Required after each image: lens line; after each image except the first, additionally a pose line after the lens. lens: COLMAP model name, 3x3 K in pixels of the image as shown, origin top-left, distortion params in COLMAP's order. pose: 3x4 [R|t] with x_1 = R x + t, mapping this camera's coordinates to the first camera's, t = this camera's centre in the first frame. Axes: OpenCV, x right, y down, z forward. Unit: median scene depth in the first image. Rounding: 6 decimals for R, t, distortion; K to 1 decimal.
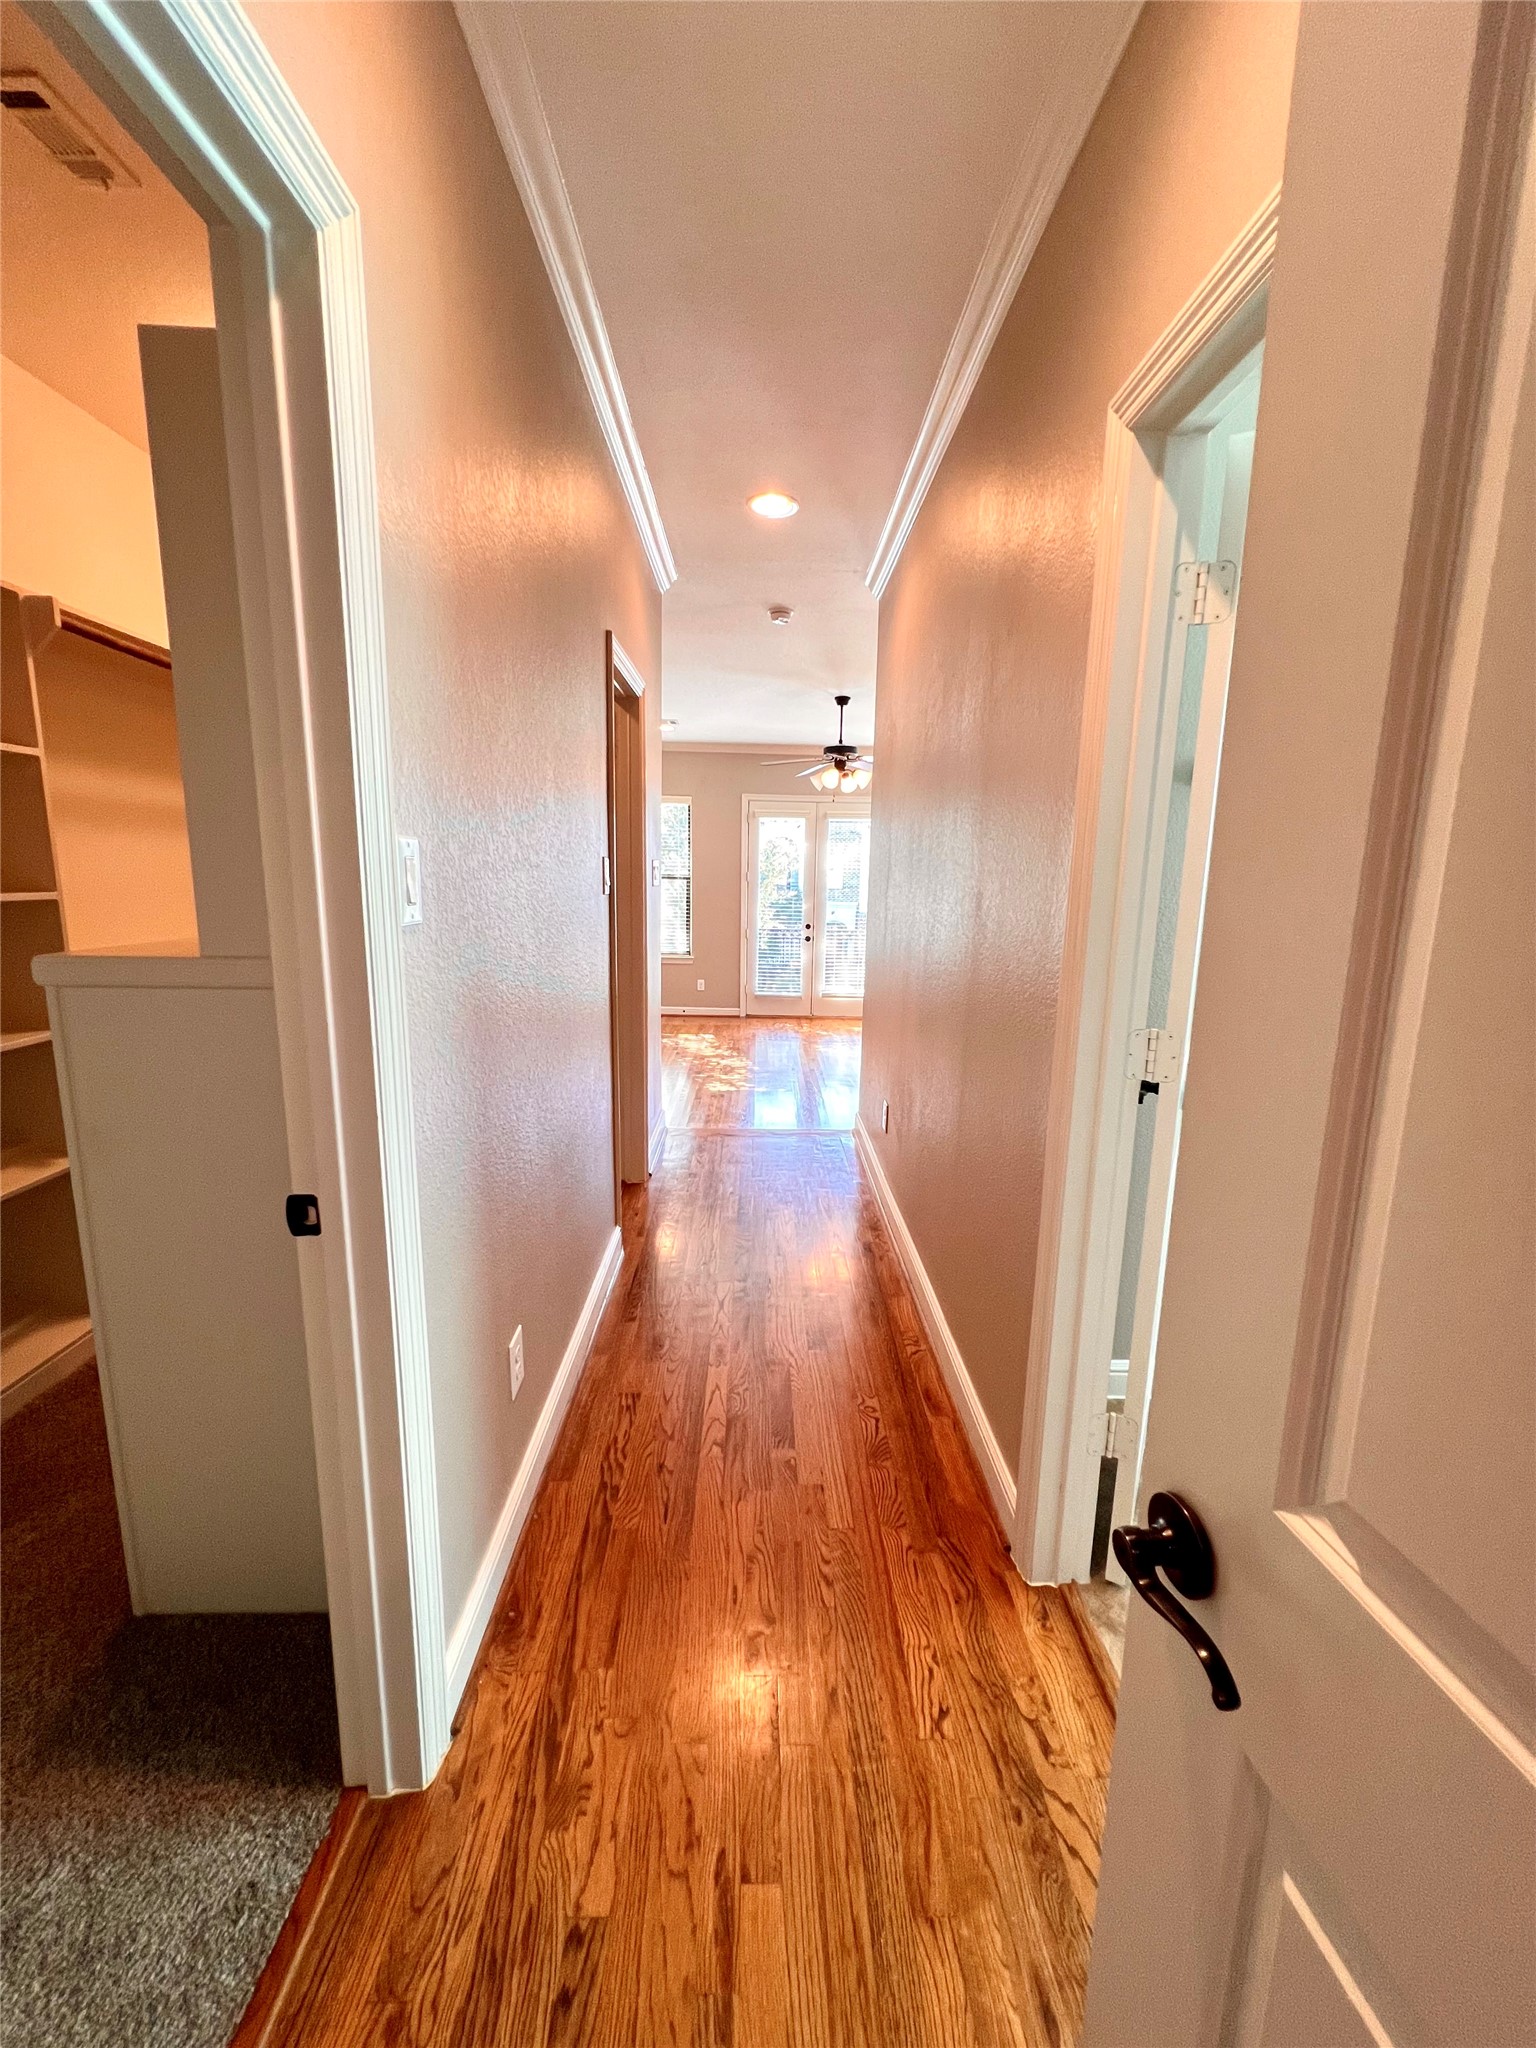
lens RADIAL K [[819.5, 0, 768.8], [0, 819.5, 1022.6], [0, 0, 1]] dist [-0.003087, 0.001350]
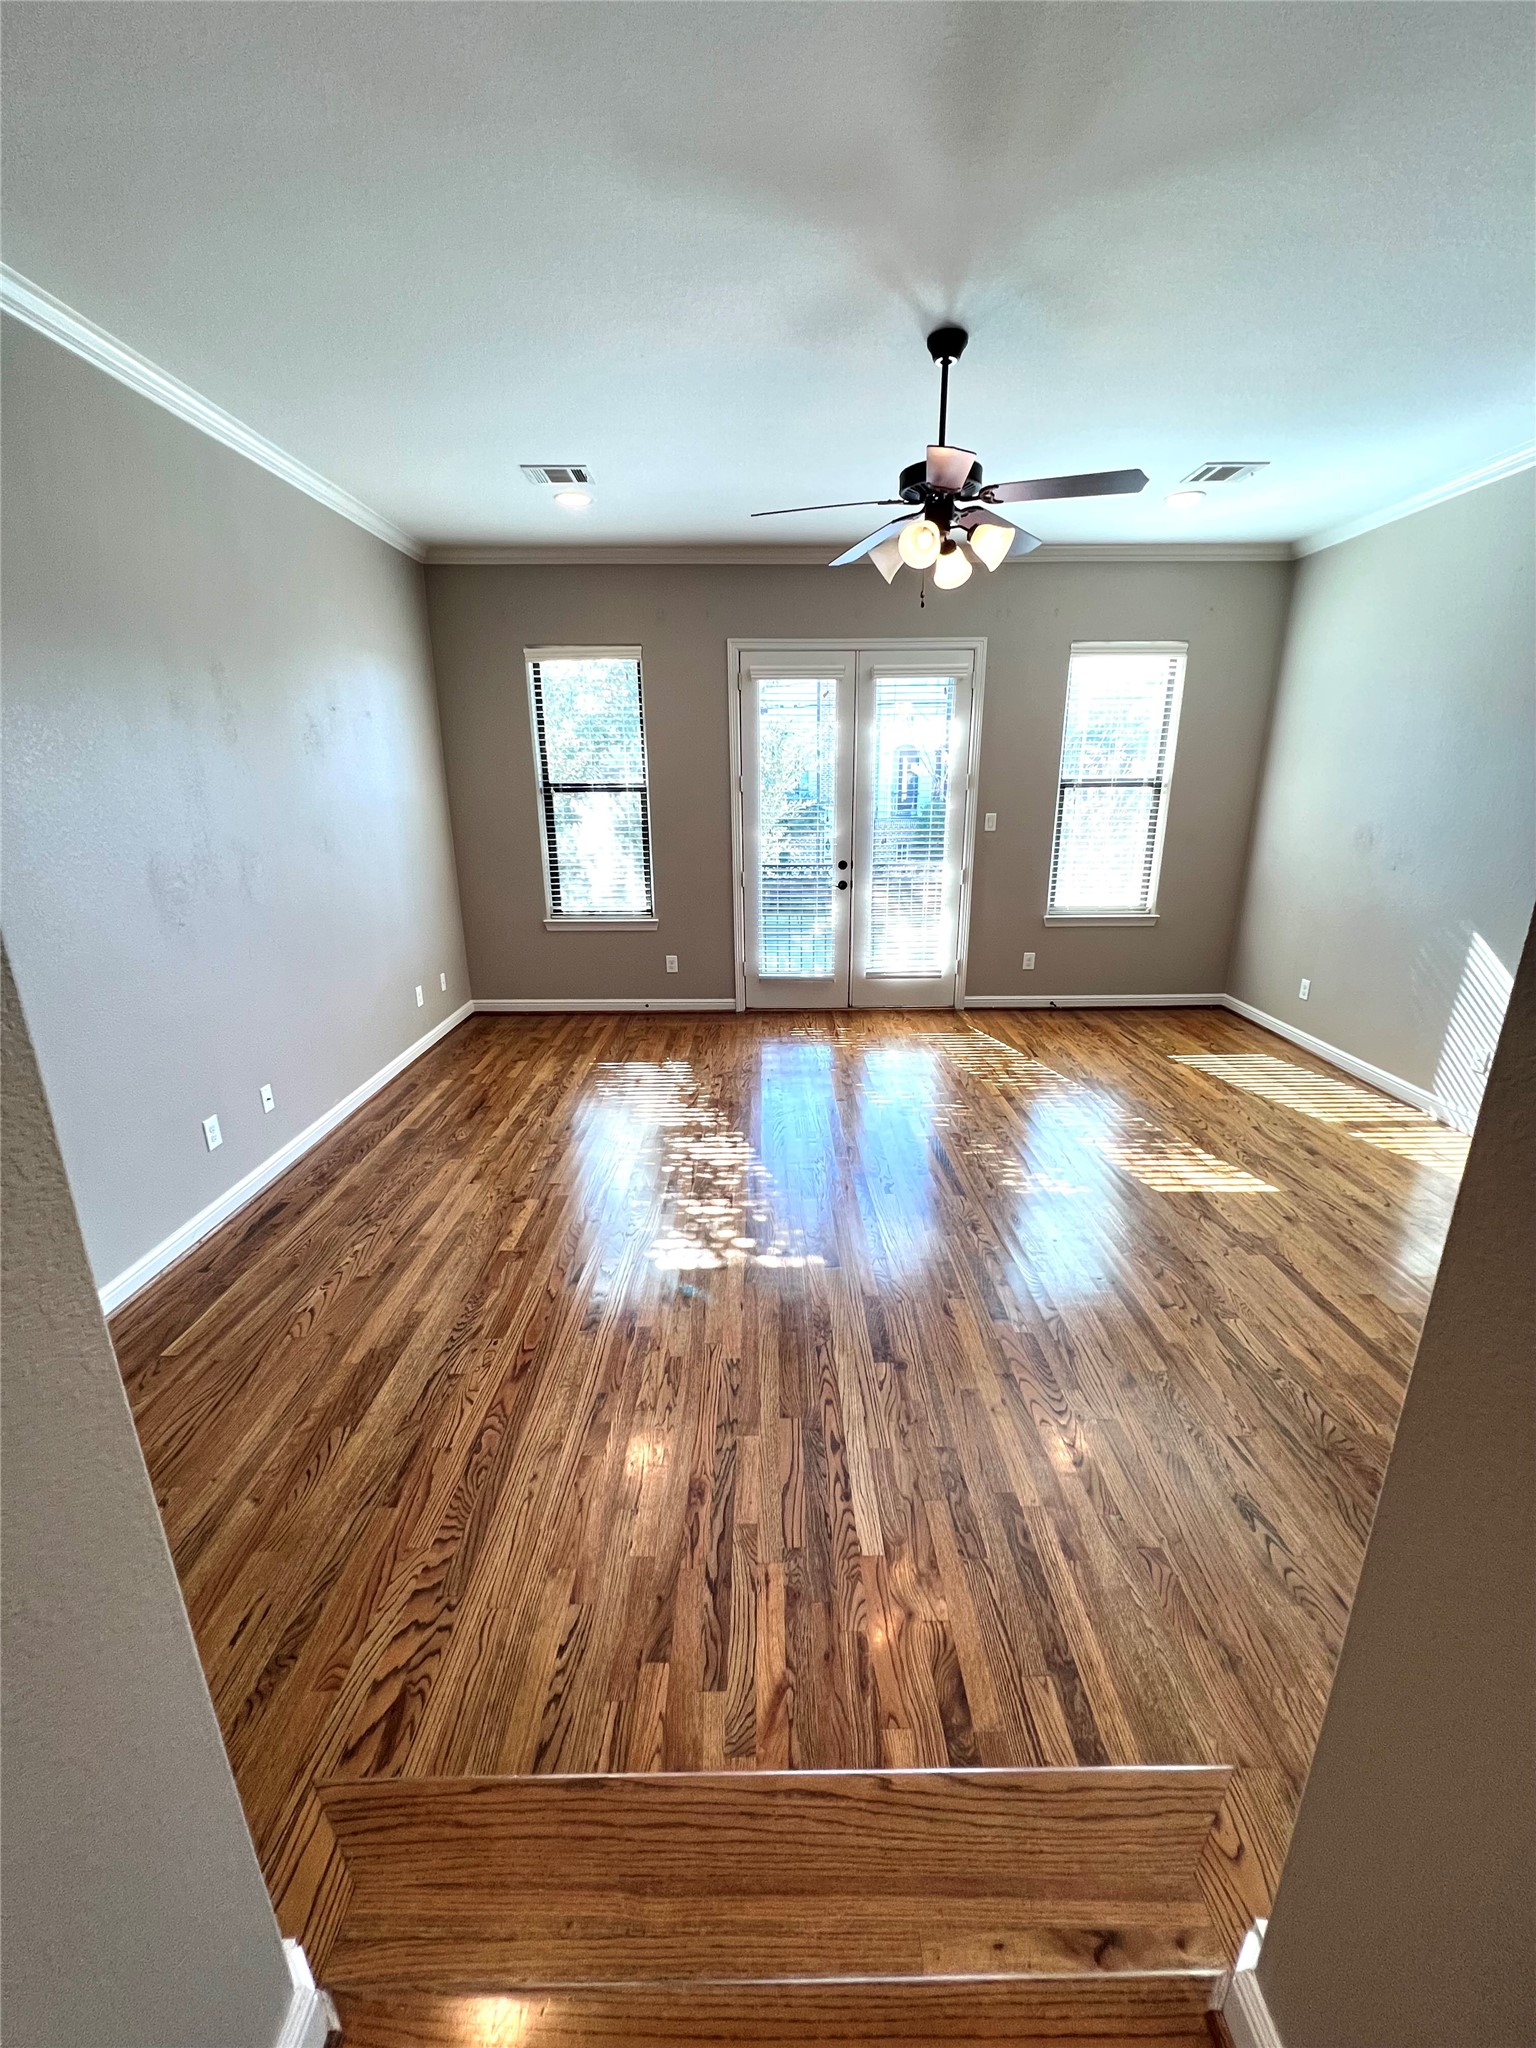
lens RADIAL K [[819.5, 0, 761.5], [0, 819.5, 1016.0], [0, 0, 1]] dist [-0.003087, 0.001350]
pose [[0.999449, -0.022549, -0.024343, -0.000397], [0.025063, 0.993781, 0.108493, -0.073575], [0.021745, -0.109043, 0.993799, 0.384733]]
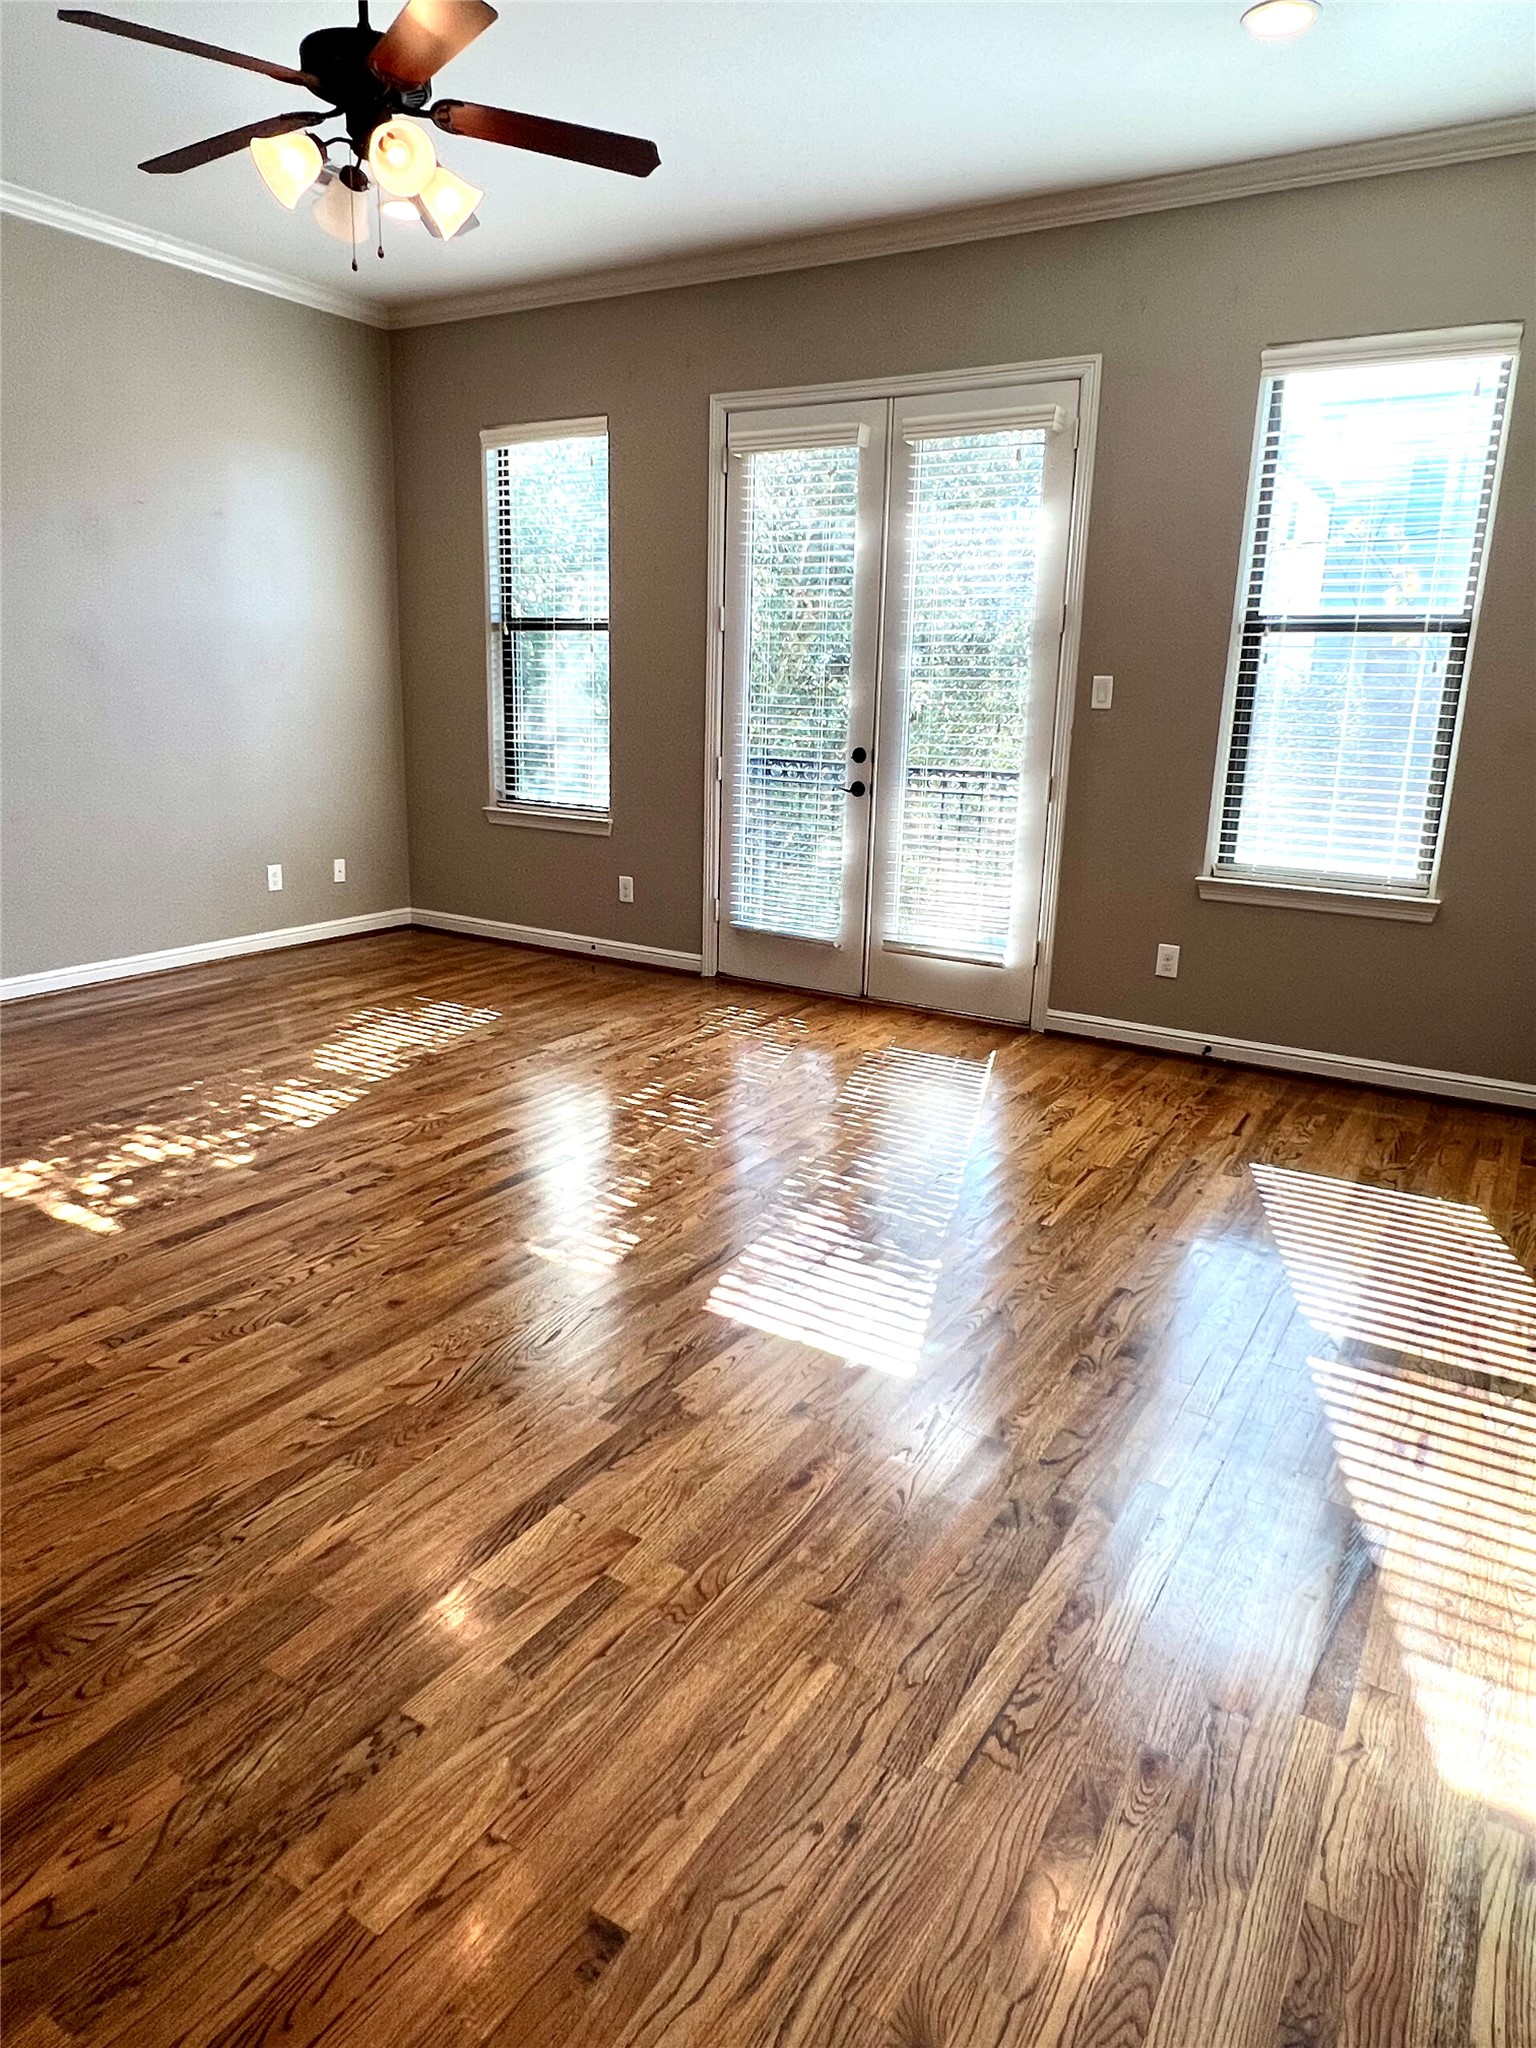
lens RADIAL K [[1280.9, 0, 764.5], [0, 1280.9, 1009.8], [0, 0, 1]] dist [0.003685, 0.000472]
pose [[0.840807, 0.136439, -0.523858, 0.329879], [-0.106156, 0.990484, 0.087590, -0.050413], [0.530824, -0.018035, 0.847290, 0.493644]]
